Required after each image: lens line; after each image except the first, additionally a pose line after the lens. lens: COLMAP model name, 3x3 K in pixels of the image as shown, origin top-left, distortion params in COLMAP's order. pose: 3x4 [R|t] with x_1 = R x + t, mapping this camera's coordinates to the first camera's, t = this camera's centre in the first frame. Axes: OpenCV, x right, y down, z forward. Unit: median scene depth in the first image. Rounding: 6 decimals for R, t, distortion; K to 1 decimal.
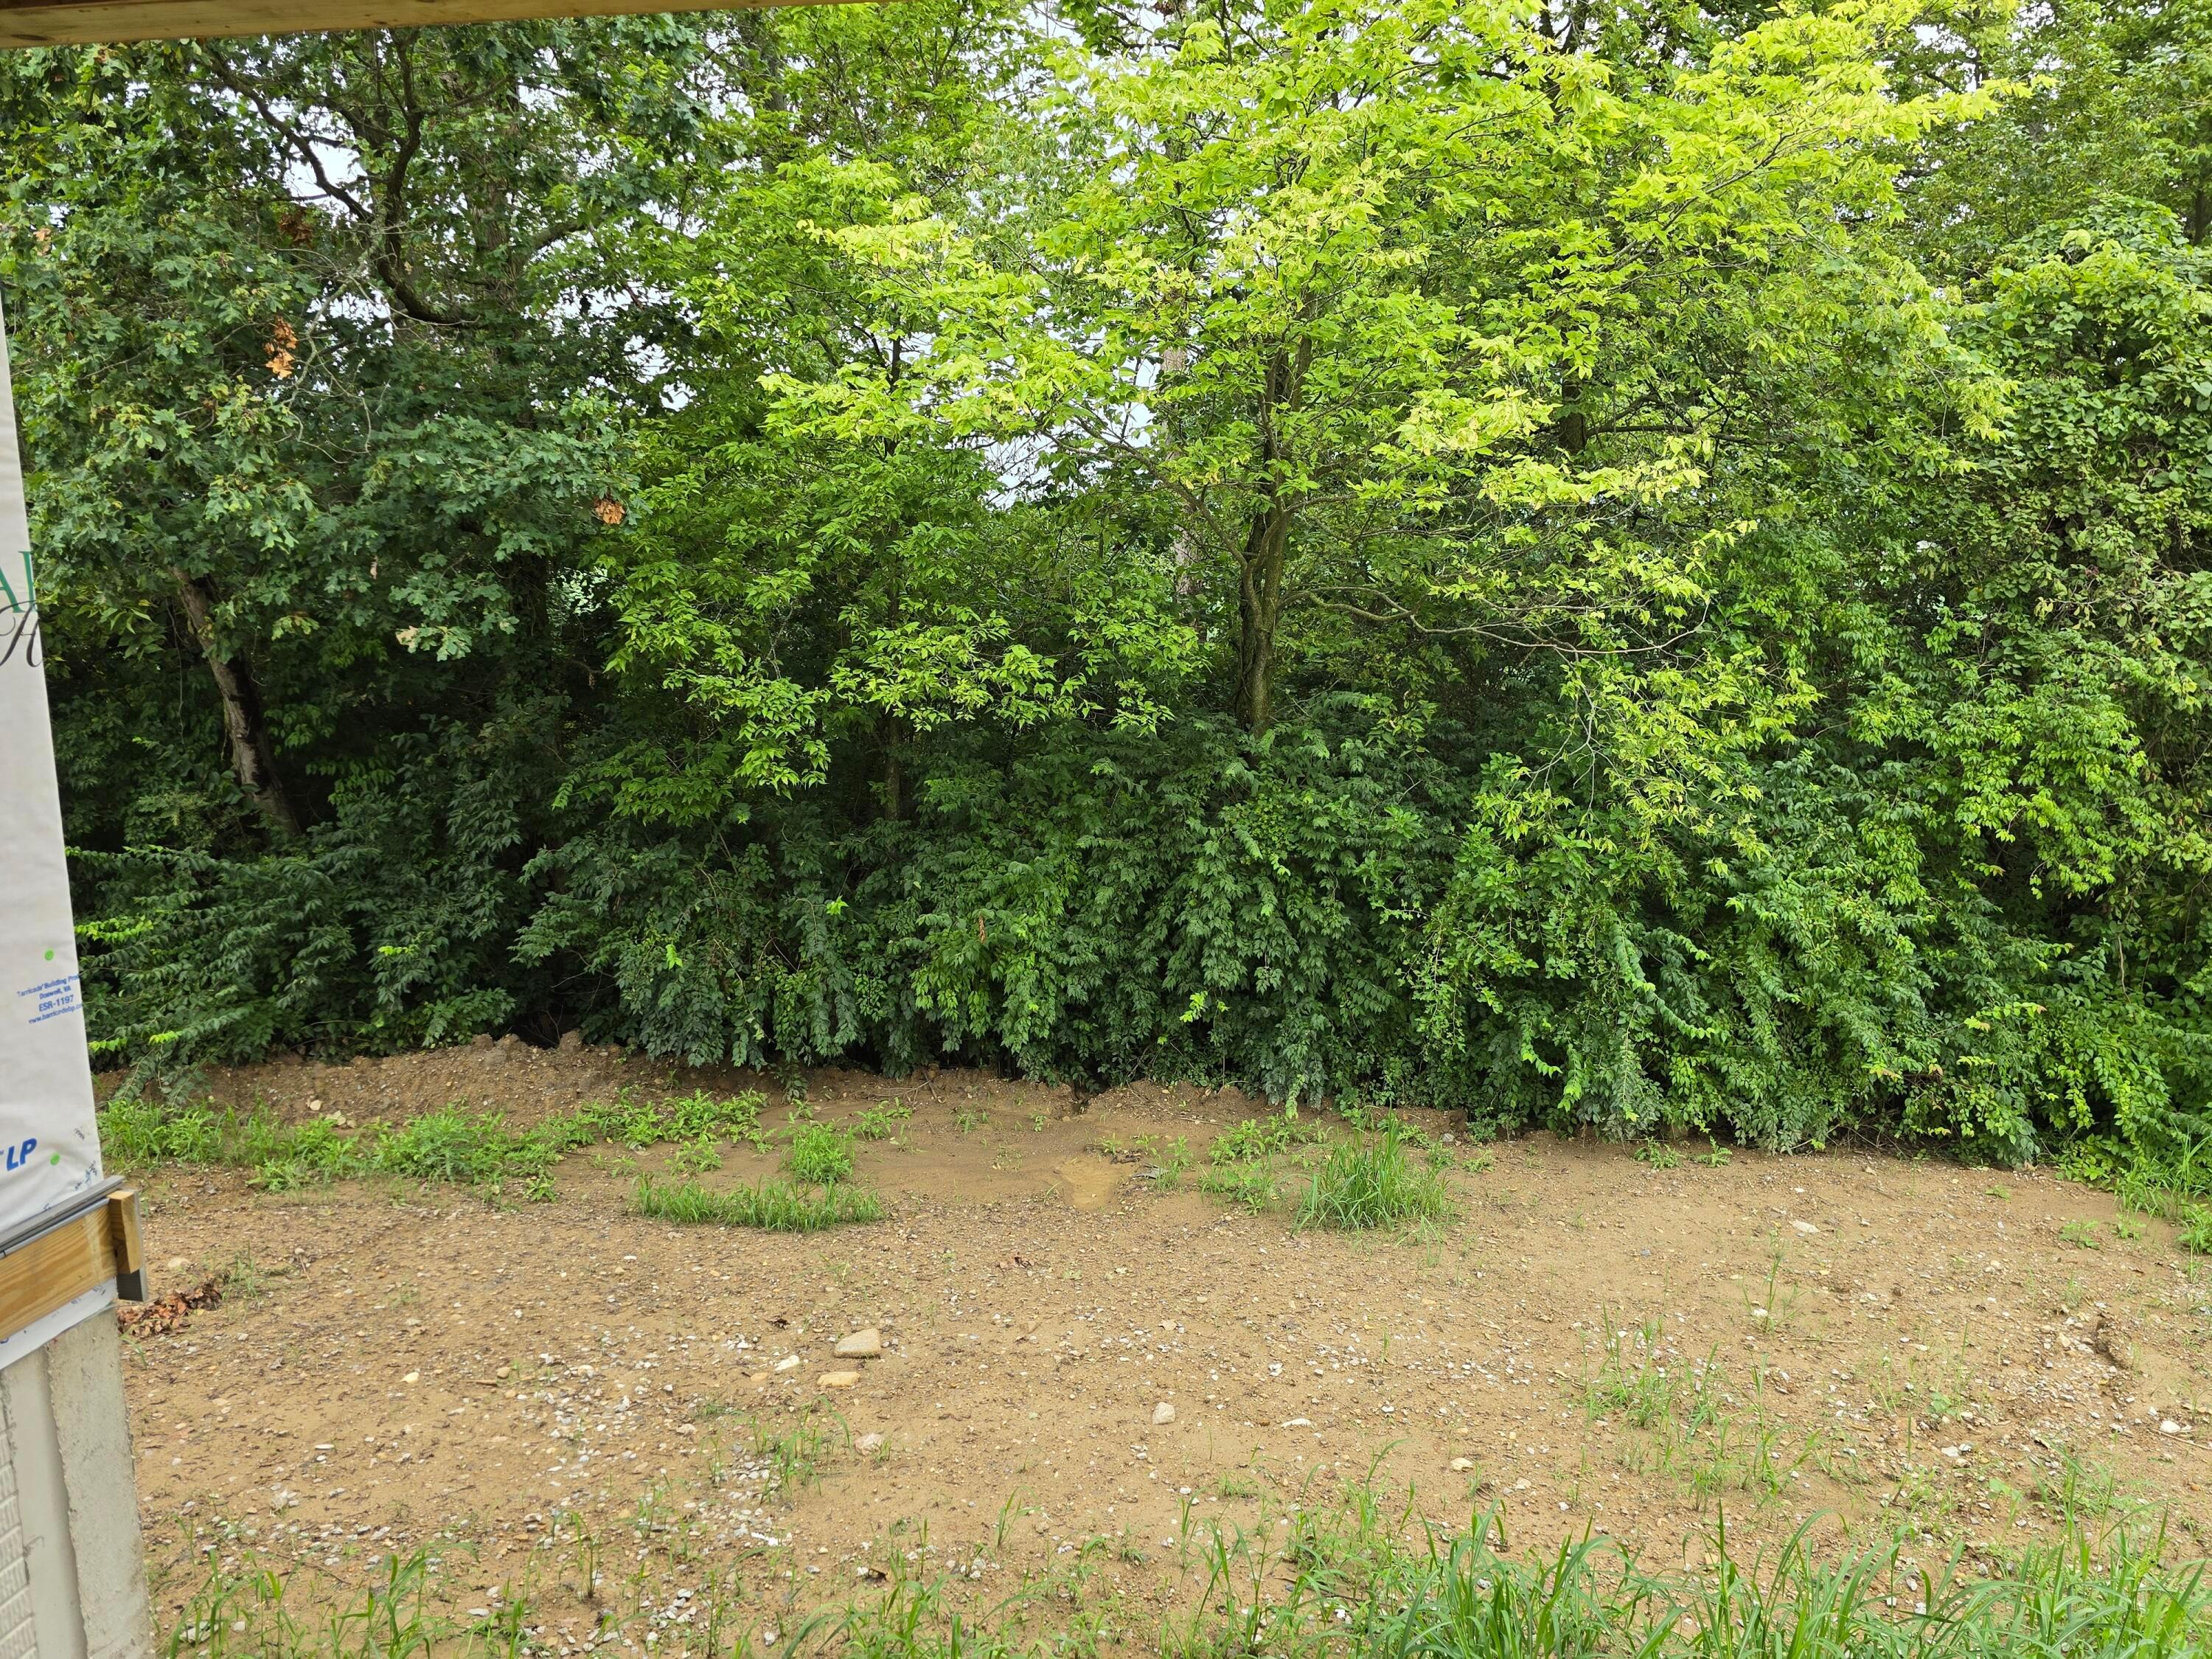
lens RADIAL K [[1483.2, 0, 1122.8], [0, 1483.2, 821.4], [0, 0, 1]] dist [0.066994, -0.063813]
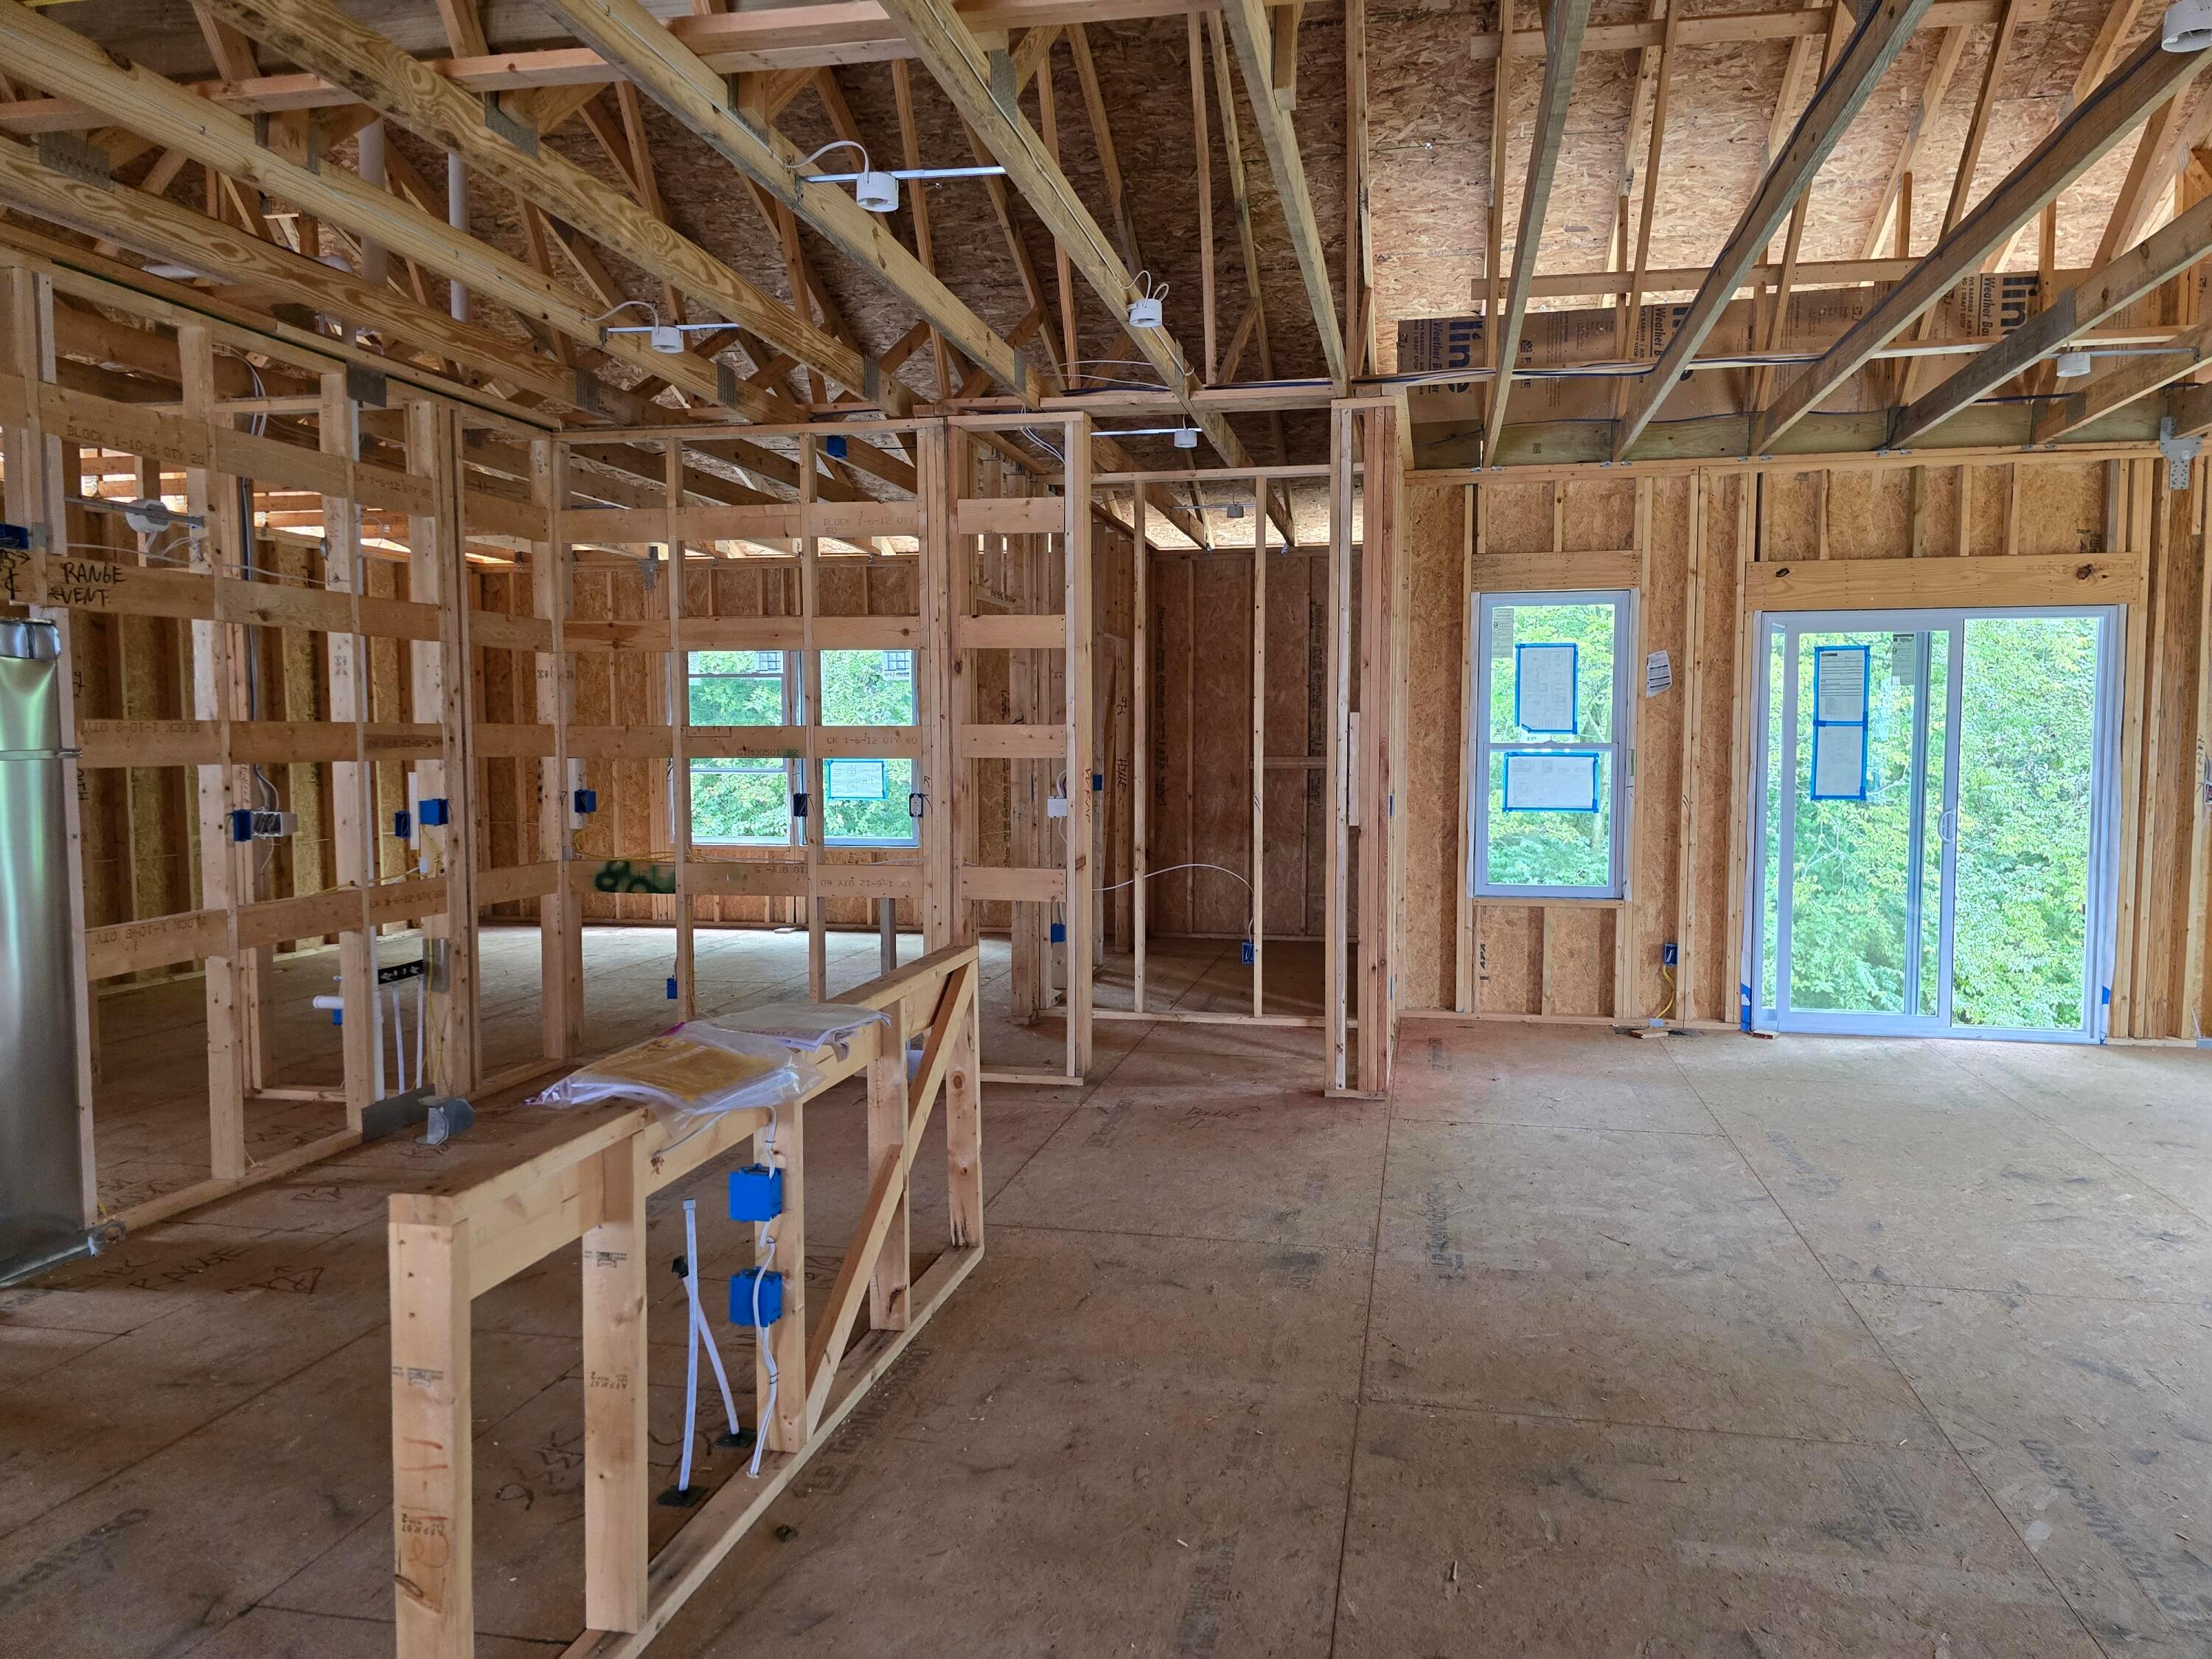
lens RADIAL K [[1483.2, 0, 1132.6], [0, 1483.2, 827.6], [0, 0, 1]] dist [0.066994, -0.063813]
pose [[0.998754, 0.001444, -0.049890, -0.357882], [-0.006833, 0.994125, -0.108020, 0.100536], [0.049441, 0.108227, 0.992896, -0.650609]]
